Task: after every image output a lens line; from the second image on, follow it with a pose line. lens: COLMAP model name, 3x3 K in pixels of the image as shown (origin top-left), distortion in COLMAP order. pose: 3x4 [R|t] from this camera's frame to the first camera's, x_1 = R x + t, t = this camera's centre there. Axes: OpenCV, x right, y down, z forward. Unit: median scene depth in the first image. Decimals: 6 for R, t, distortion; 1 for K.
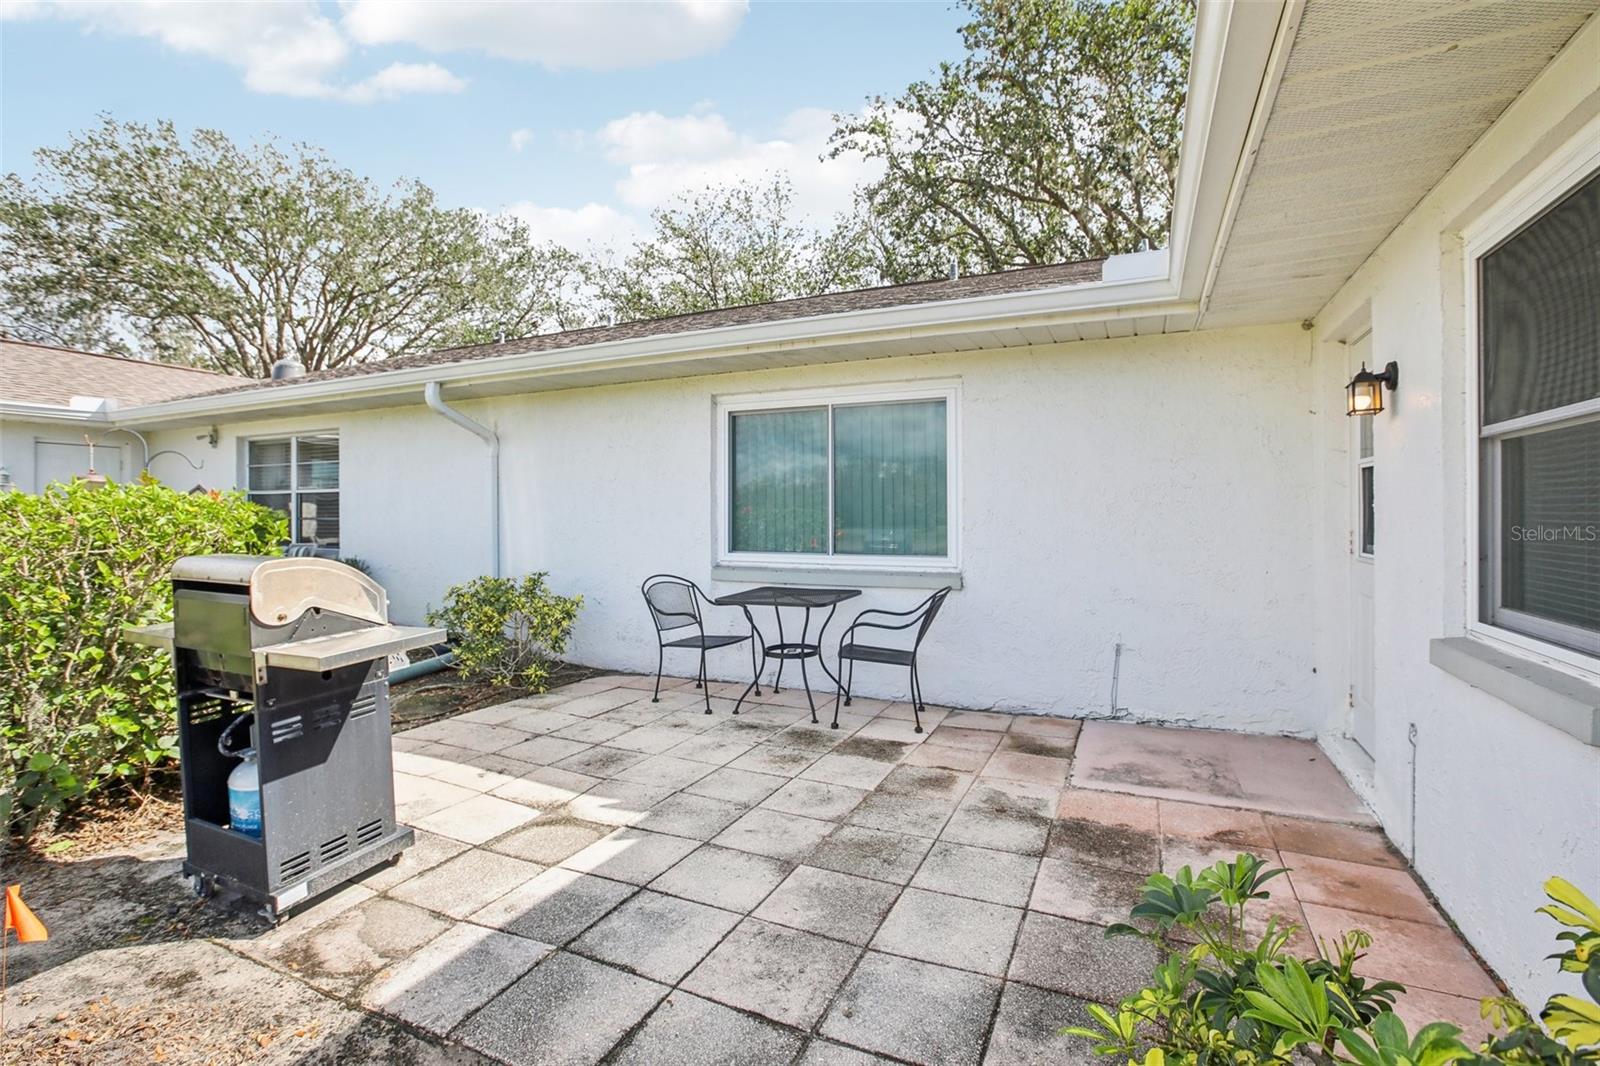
lens RADIAL K [[748.6, 0, 779.6], [0, 748.6, 513.5], [0, 0, 1]] dist [-0.001948, 0.000498]
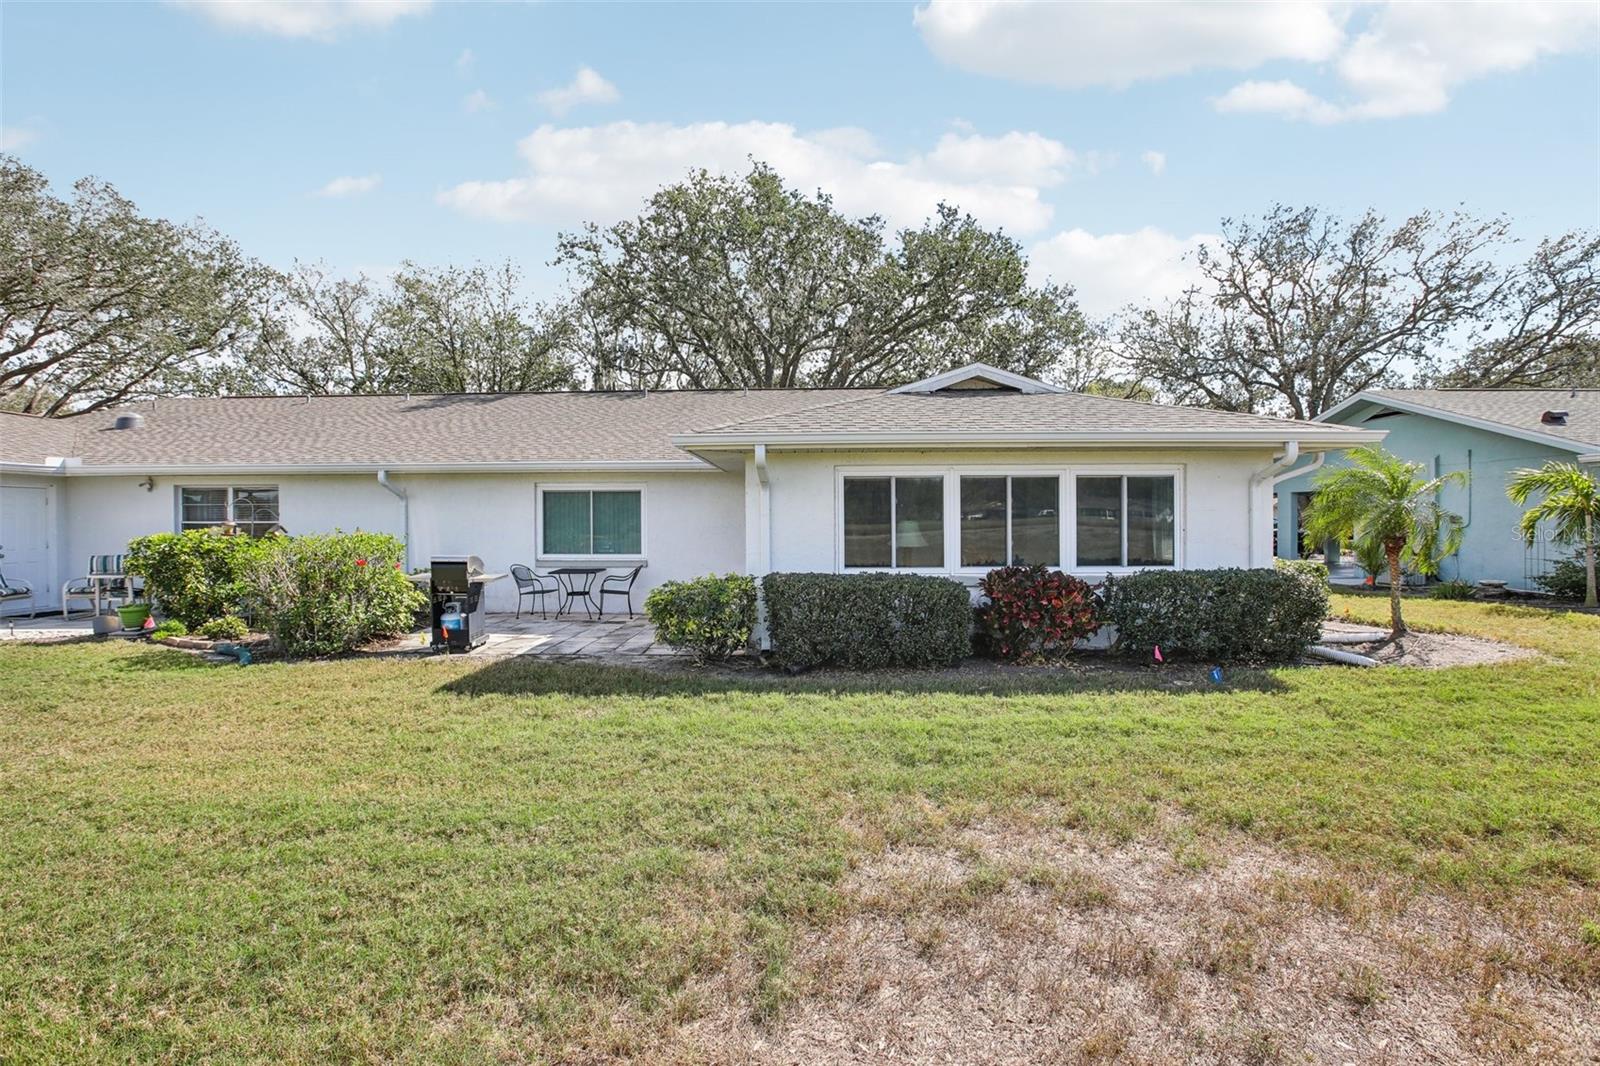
lens RADIAL K [[748.6, 0, 779.6], [0, 748.6, 513.5], [0, 0, 1]] dist [-0.001948, 0.000498]
pose [[0.919723, 0.002868, 0.392556, -0.100376], [0.000001, 0.999973, -0.007309, -0.017541], [-0.392567, 0.006723, 0.919699, -0.445296]]
